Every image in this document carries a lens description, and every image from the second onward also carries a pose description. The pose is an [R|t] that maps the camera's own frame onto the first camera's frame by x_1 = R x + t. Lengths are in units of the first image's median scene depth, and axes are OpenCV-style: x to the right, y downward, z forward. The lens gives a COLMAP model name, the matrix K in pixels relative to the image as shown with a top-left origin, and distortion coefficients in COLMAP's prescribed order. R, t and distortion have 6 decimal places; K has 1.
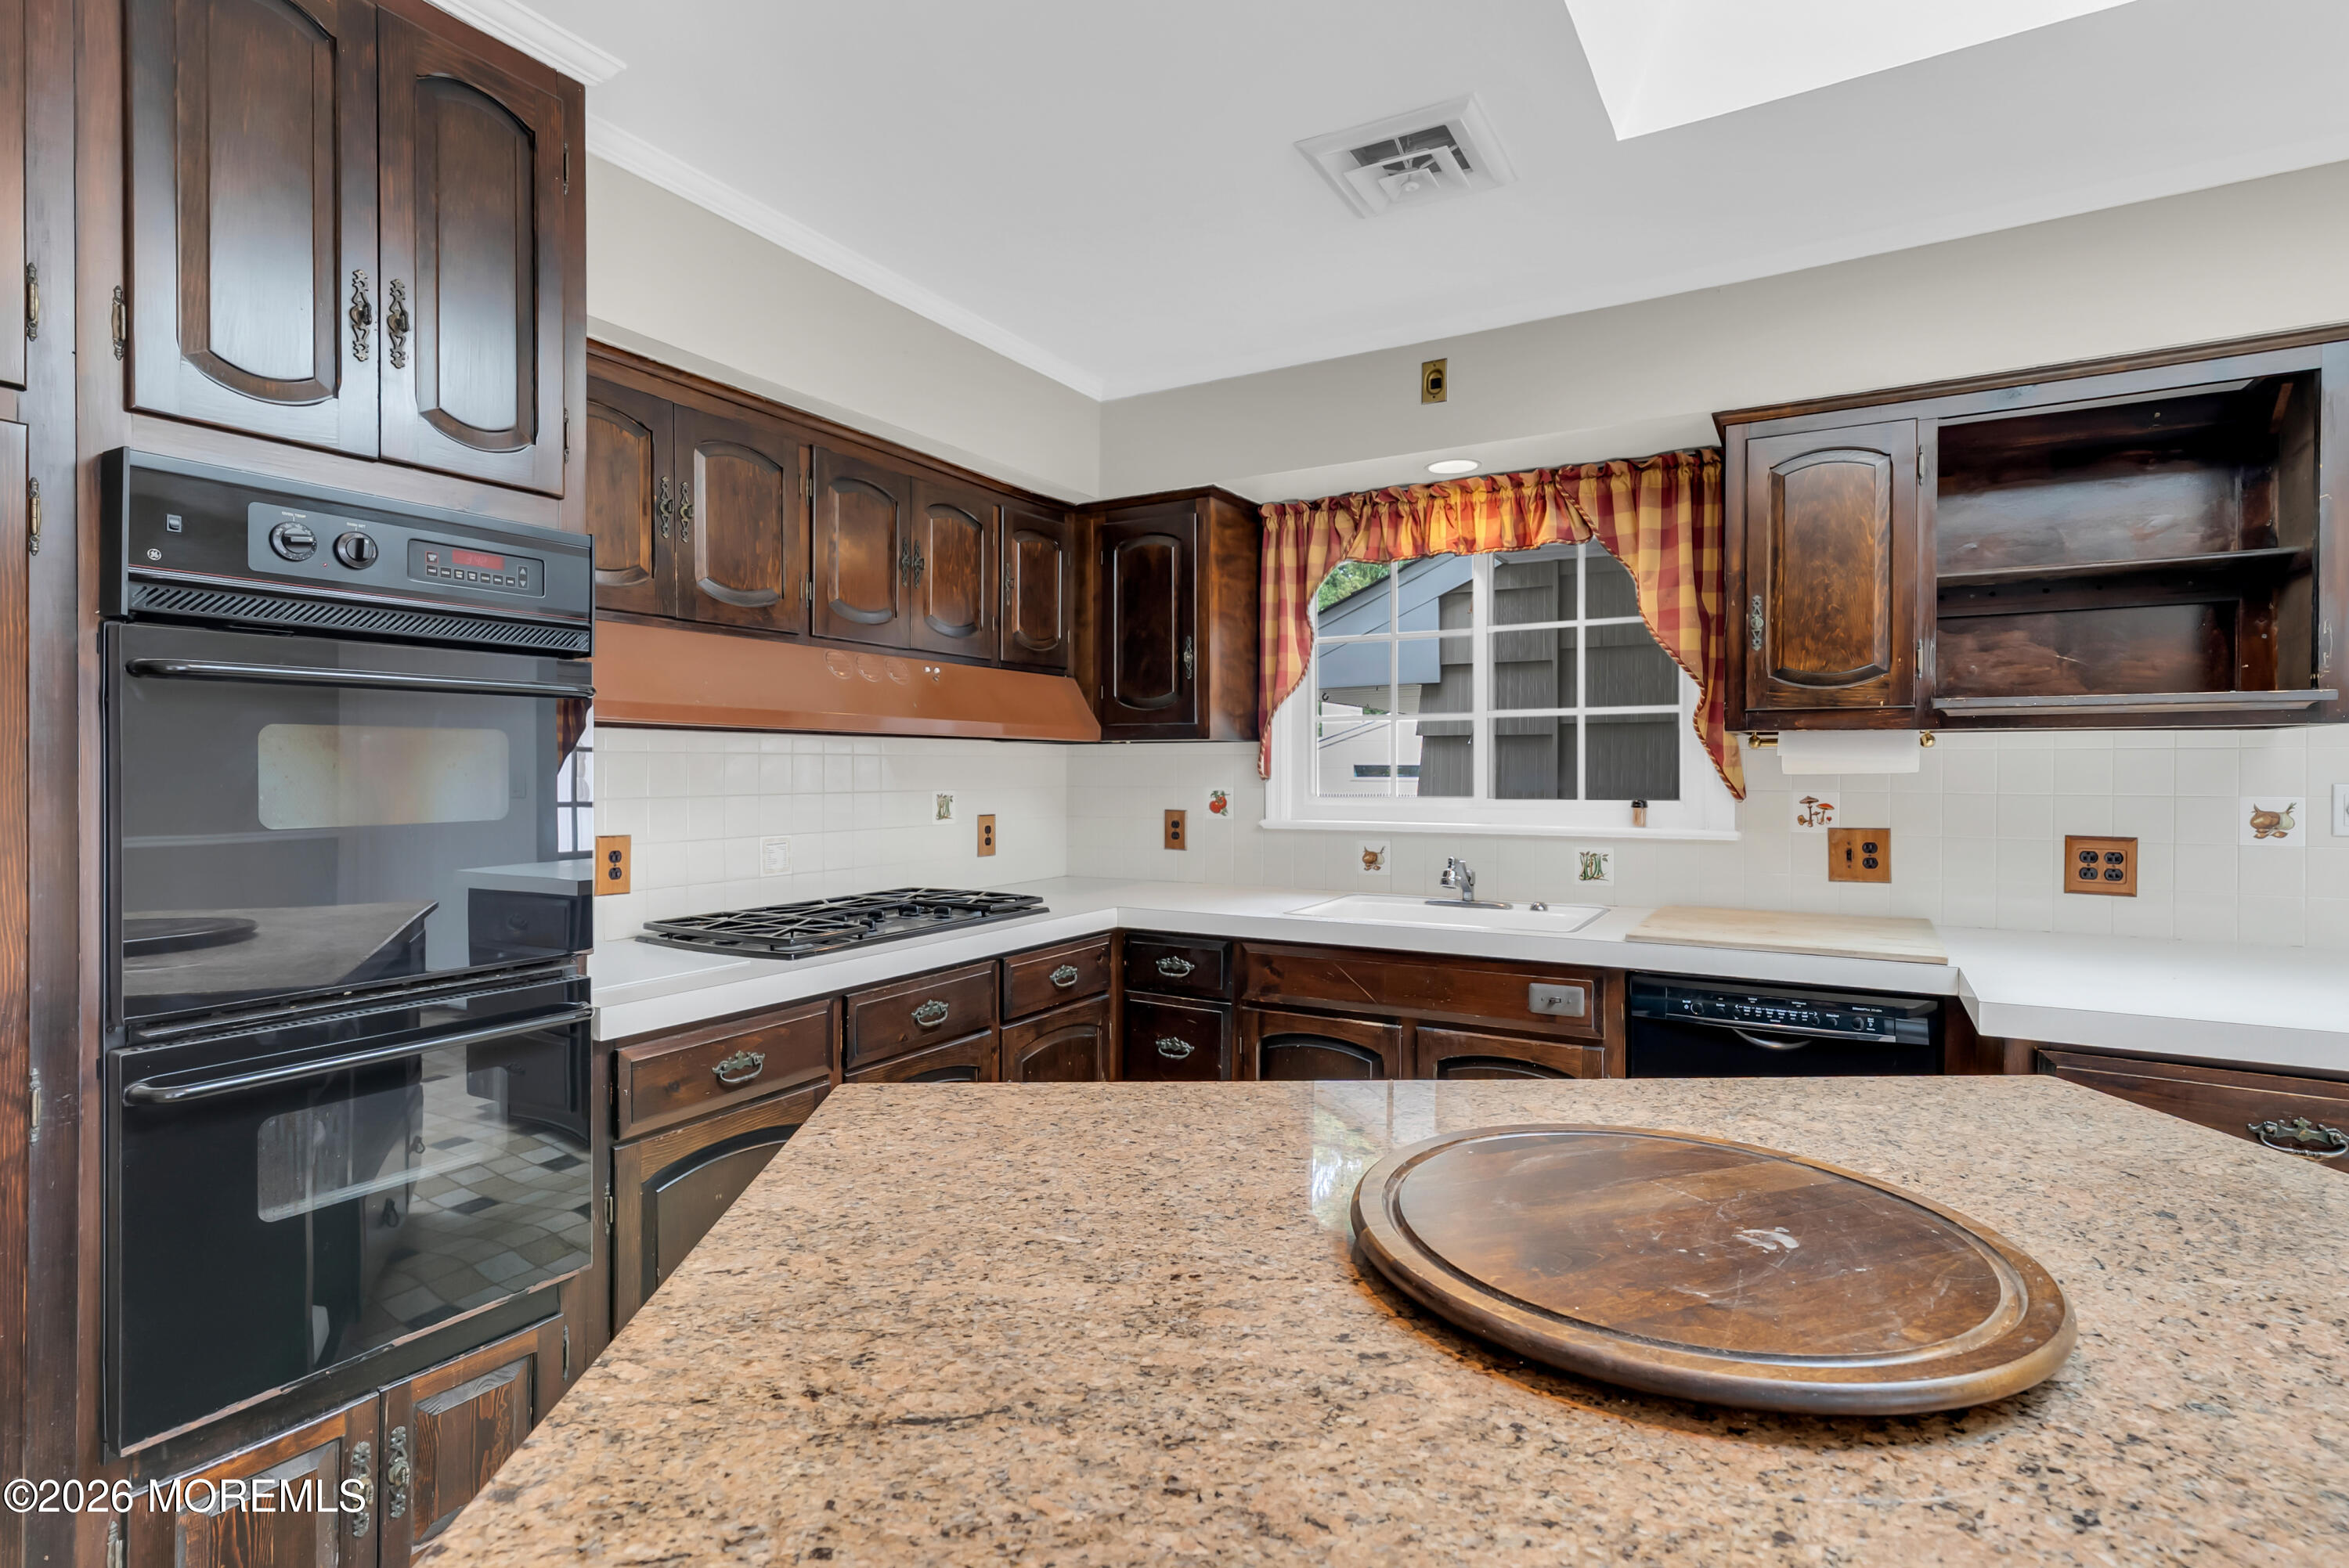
lens RADIAL K [[1153.4, 0, 1182.3], [0, 1153.4, 777.9], [0, 0, 1]] dist [0.003794, 0.001139]
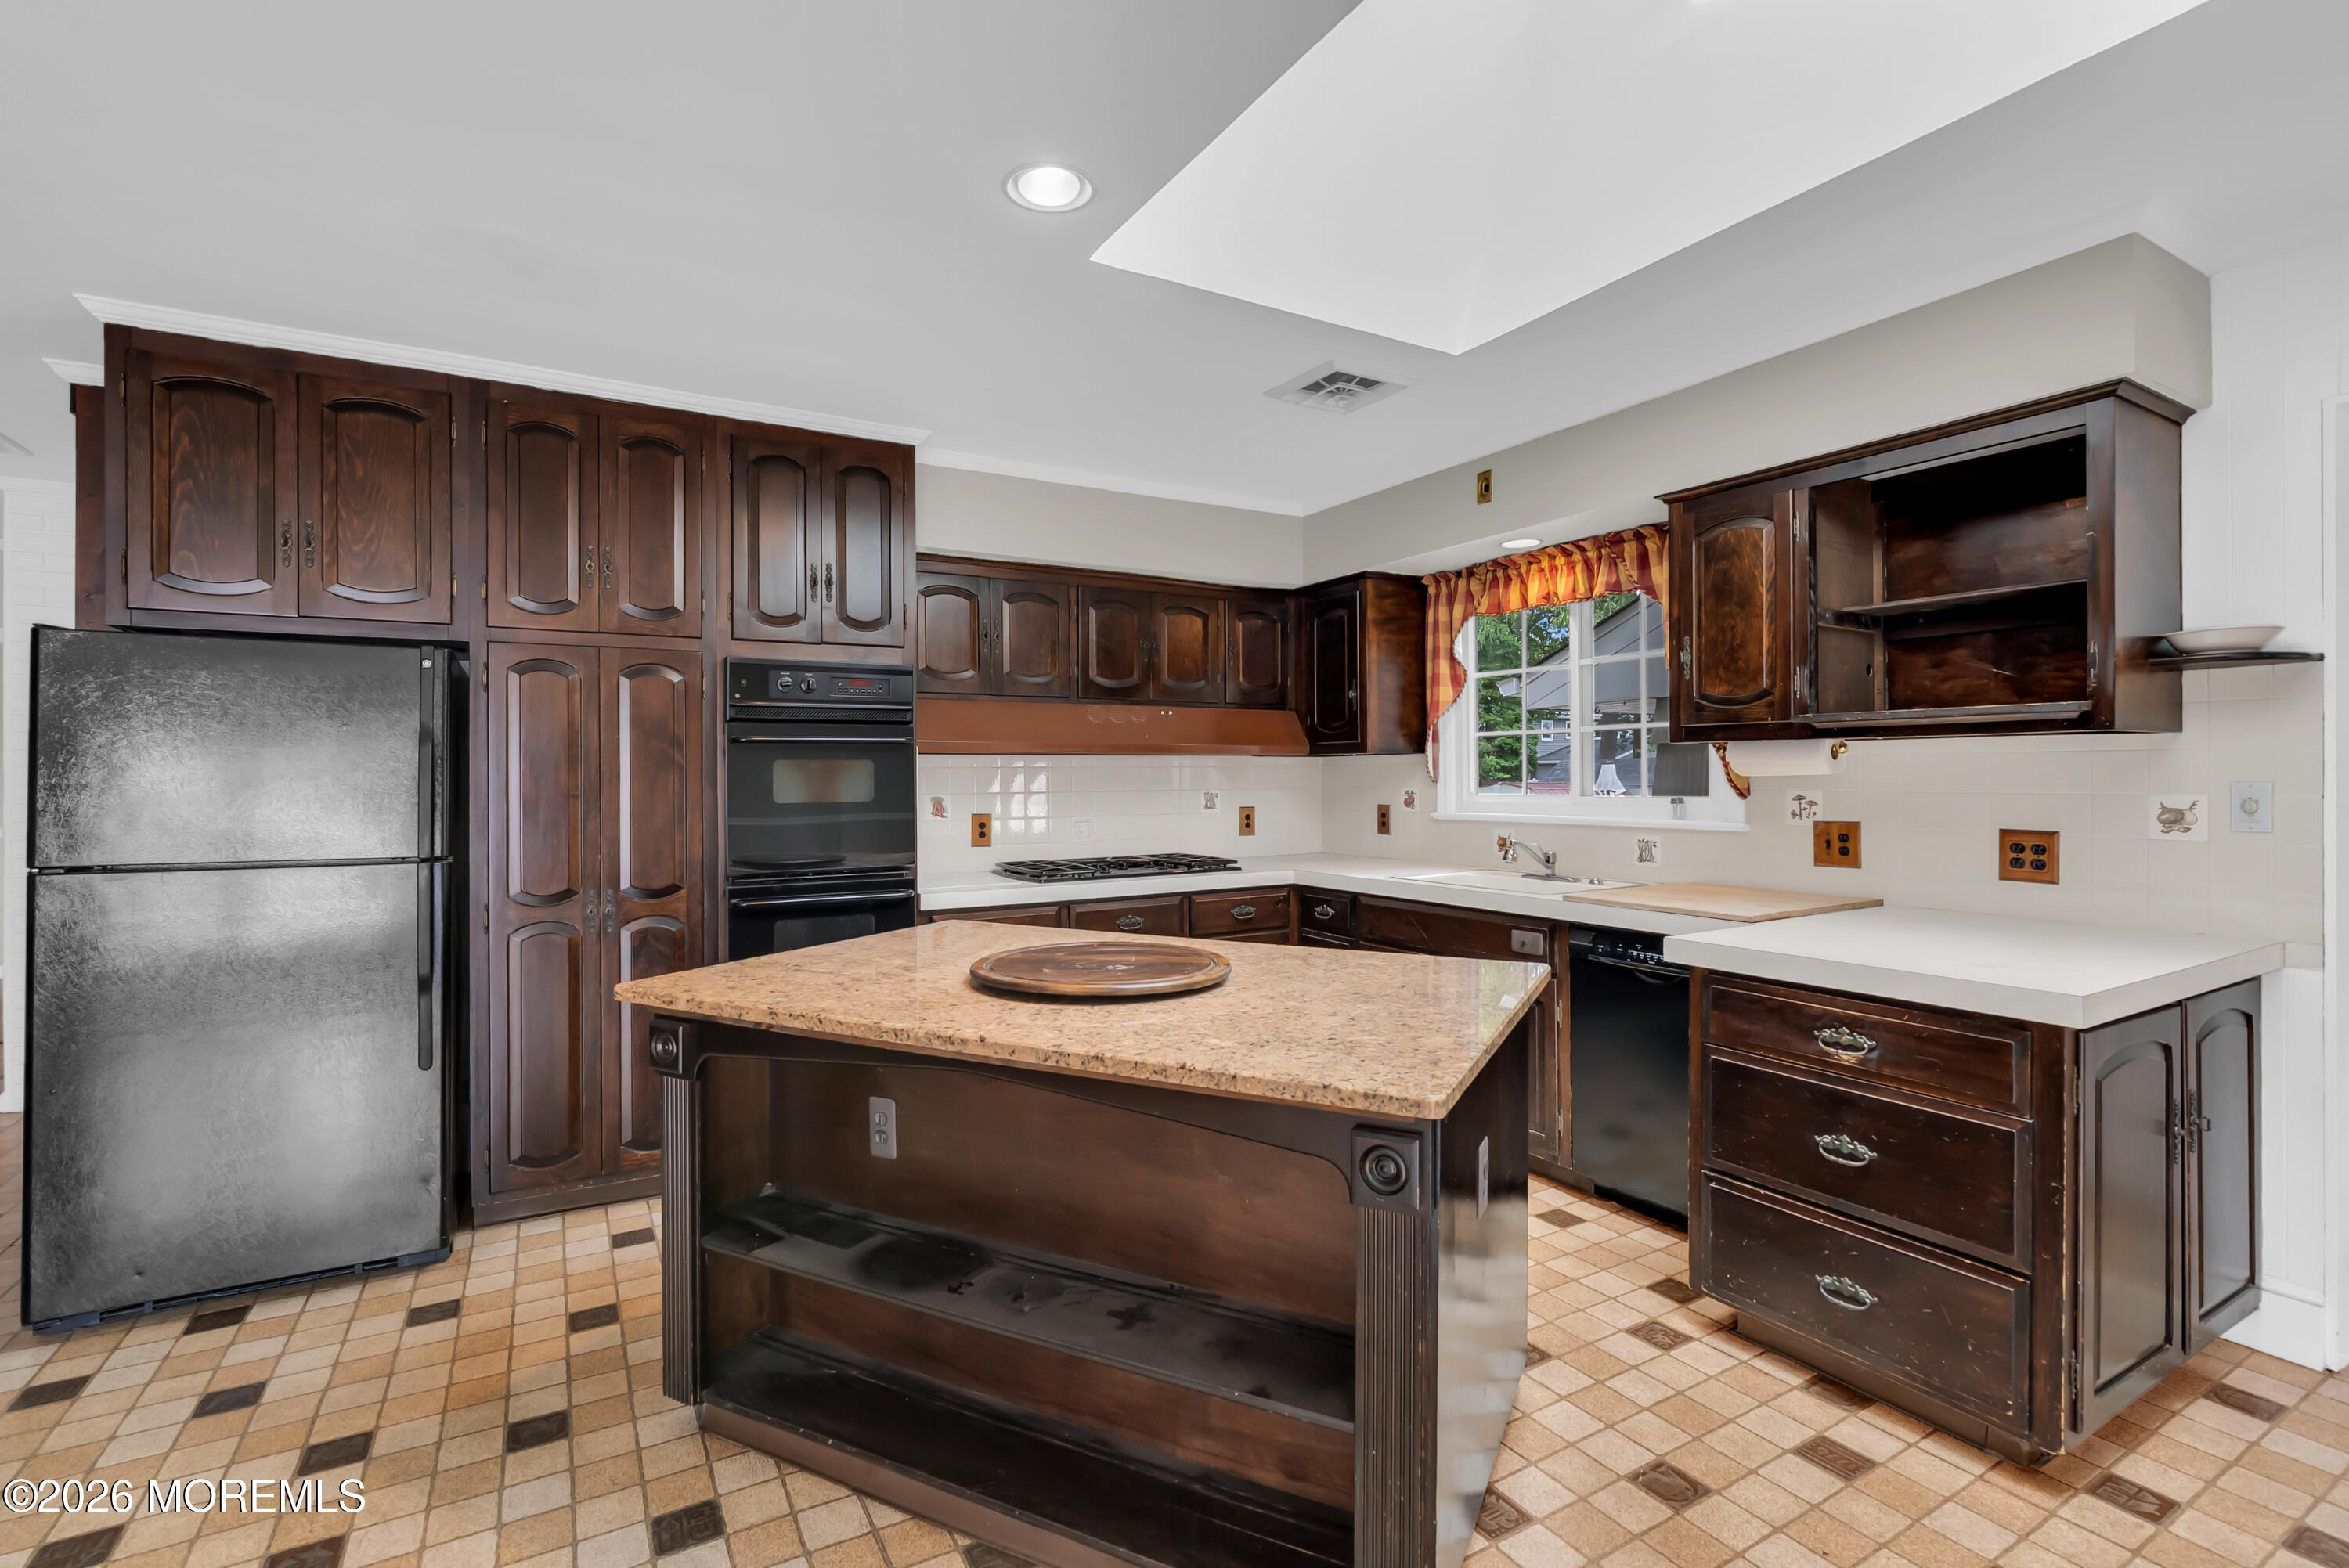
lens RADIAL K [[1070.7, 0, 1160.3], [0, 1070.7, 782.3], [0, 0, 1]] dist [-0.000228, -0.000042]
pose [[0.868905, -0.002806, -0.494971, 0.491622], [0.002972, 0.999995, -0.000453, 0.002059], [0.494970, -0.001077, 0.868909, -0.269543]]
